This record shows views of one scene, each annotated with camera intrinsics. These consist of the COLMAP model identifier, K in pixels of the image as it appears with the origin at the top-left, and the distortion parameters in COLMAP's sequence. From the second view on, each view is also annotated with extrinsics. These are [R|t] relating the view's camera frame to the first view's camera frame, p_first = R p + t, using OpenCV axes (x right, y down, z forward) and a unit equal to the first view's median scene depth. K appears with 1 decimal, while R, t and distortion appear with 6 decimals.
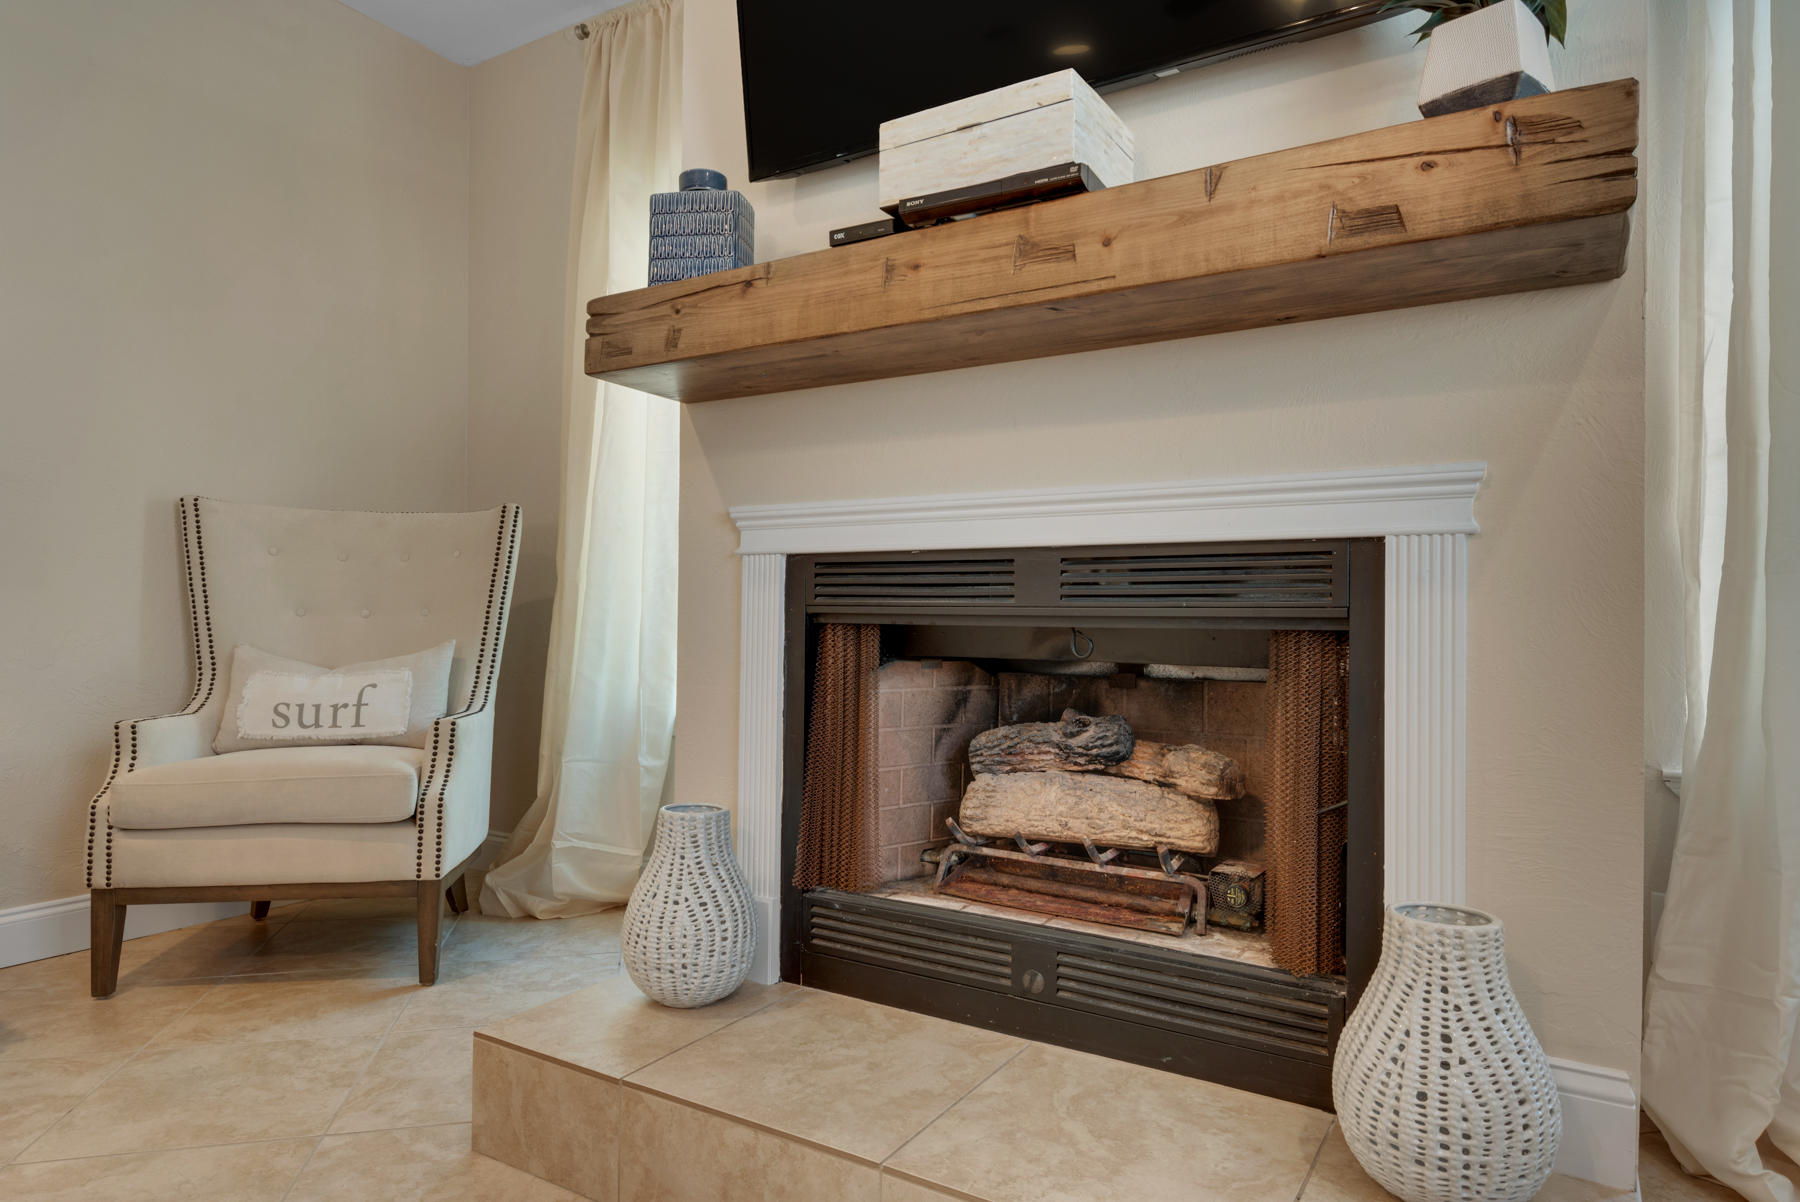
lens RADIAL K [[1062.7, 0, 900.0], [0, 1062.7, 601.0], [0, 0, 1]] dist [0.012900, -0.001169]
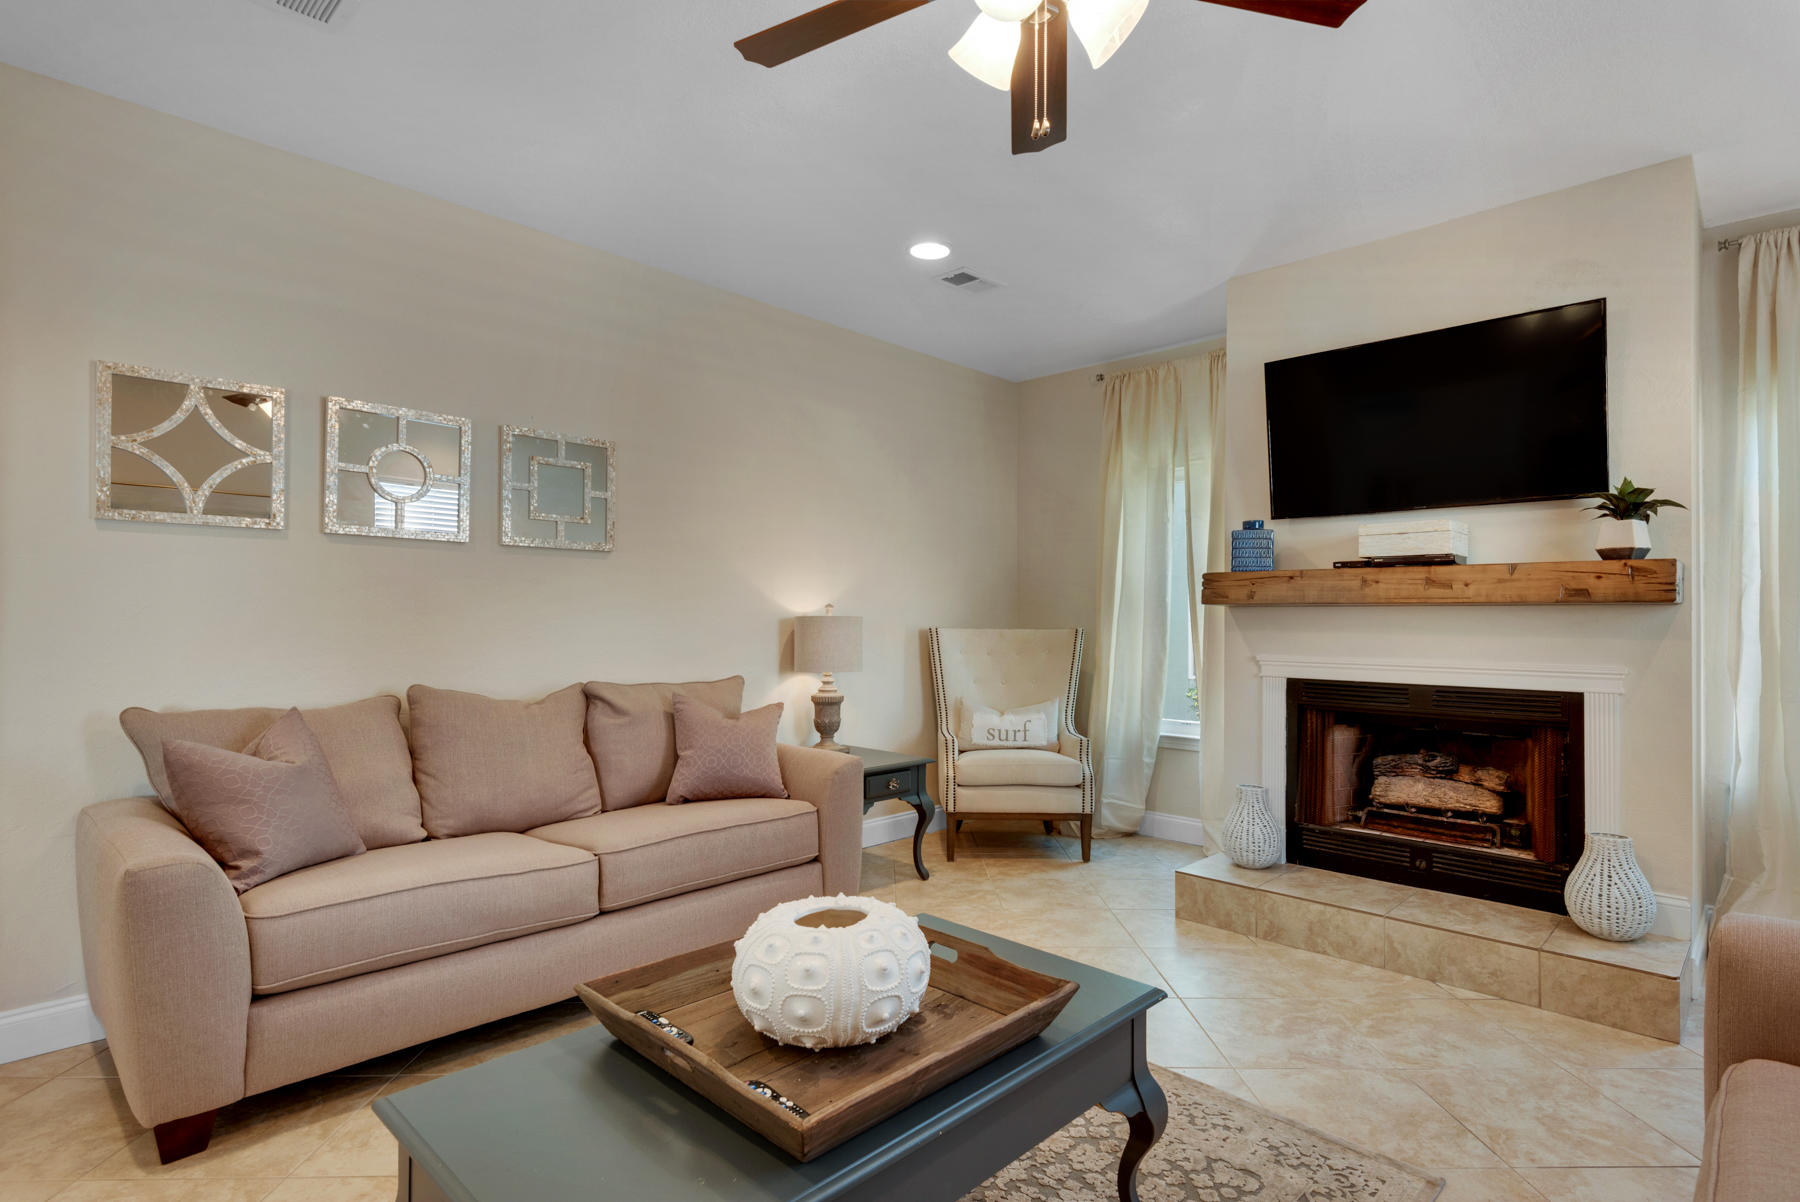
lens RADIAL K [[907.5, 0, 899.4], [0, 907.5, 602.4], [0, 0, 1]] dist [0.037690, -0.029677]
pose [[0.977647, -0.006194, -0.210163, -0.564190], [0.004814, 0.999963, -0.007078, -0.217887], [0.210199, 0.005908, 0.977641, -1.232128]]
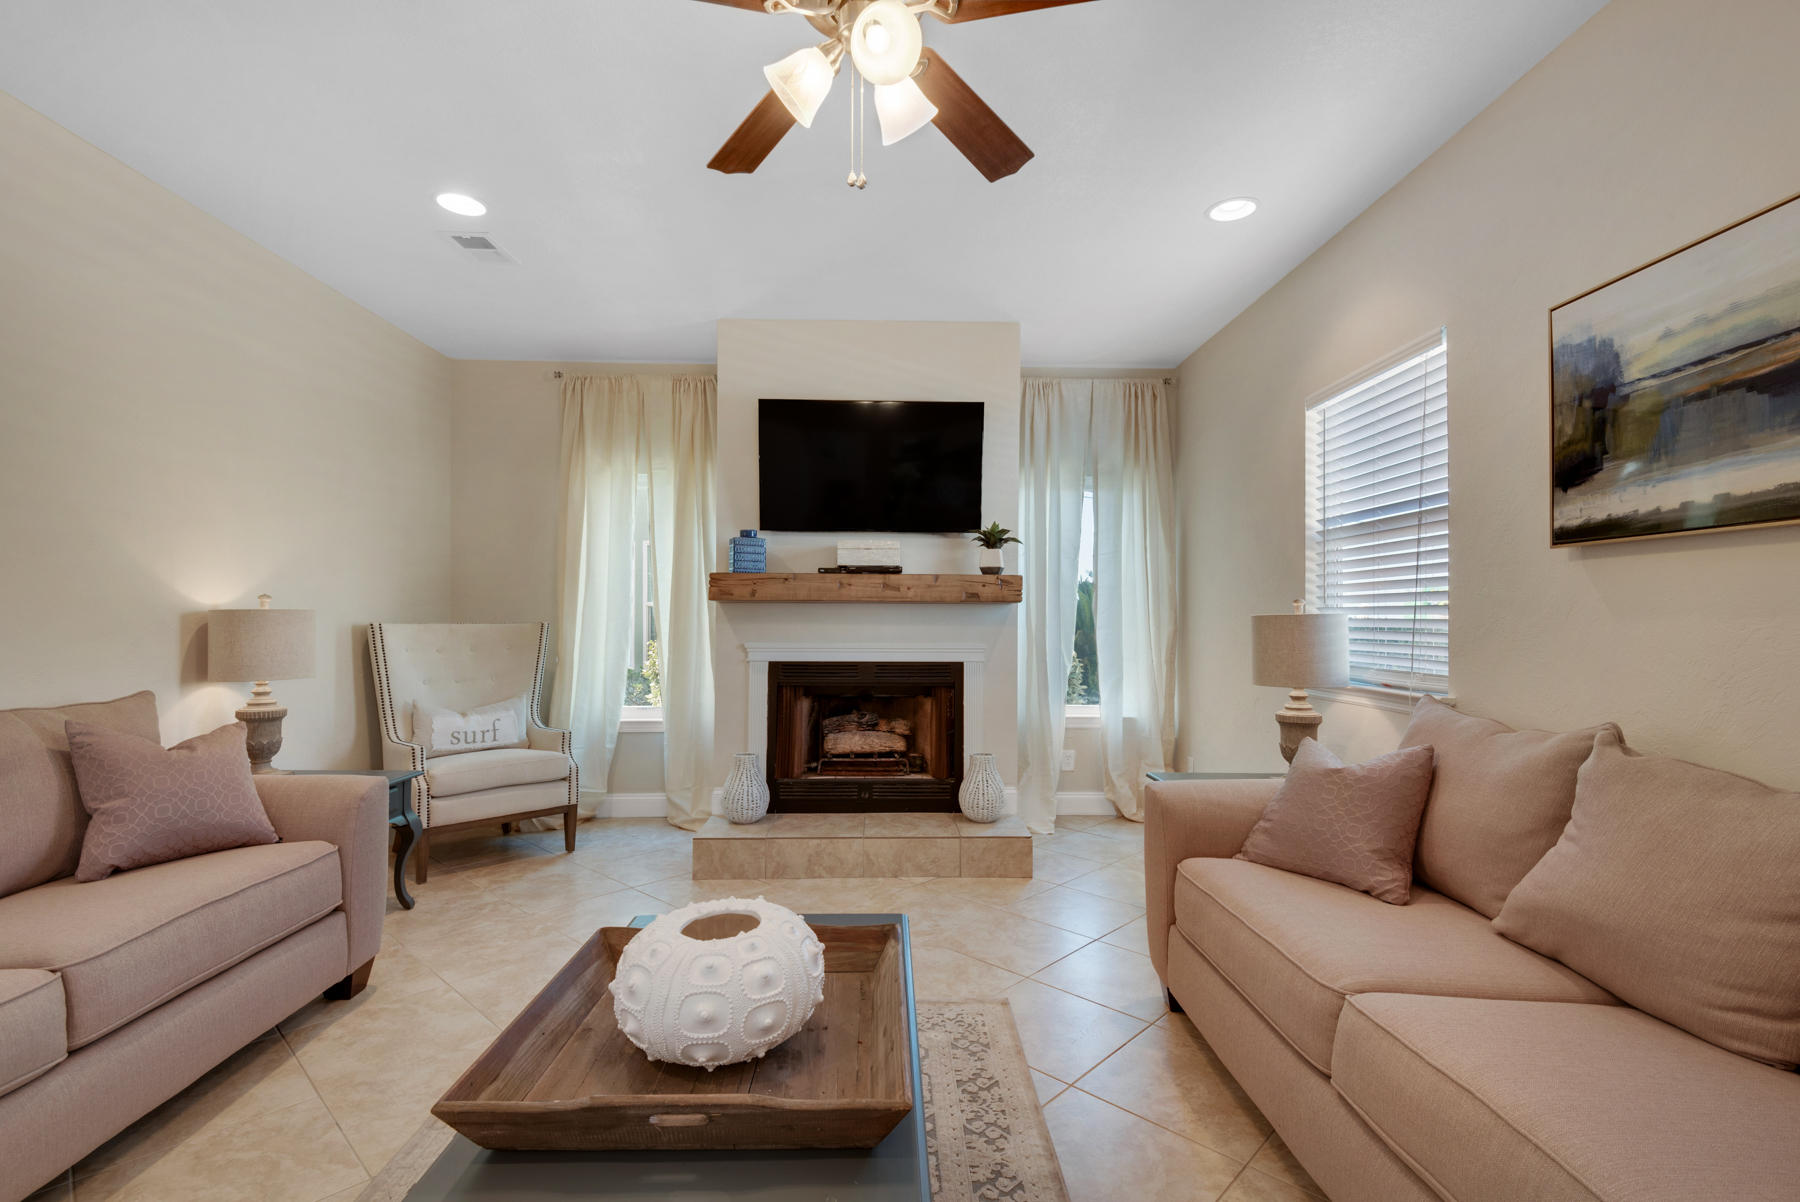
lens RADIAL K [[824.6, 0, 900.0], [0, 824.6, 601.0], [0, 0, 1]] dist [0.023385, -0.021569]
pose [[0.831471, 0.005794, 0.555538, -1.134150], [-0.004150, 0.999982, -0.004218, -0.215768], [-0.555553, 0.001201, 0.831480, -1.106067]]
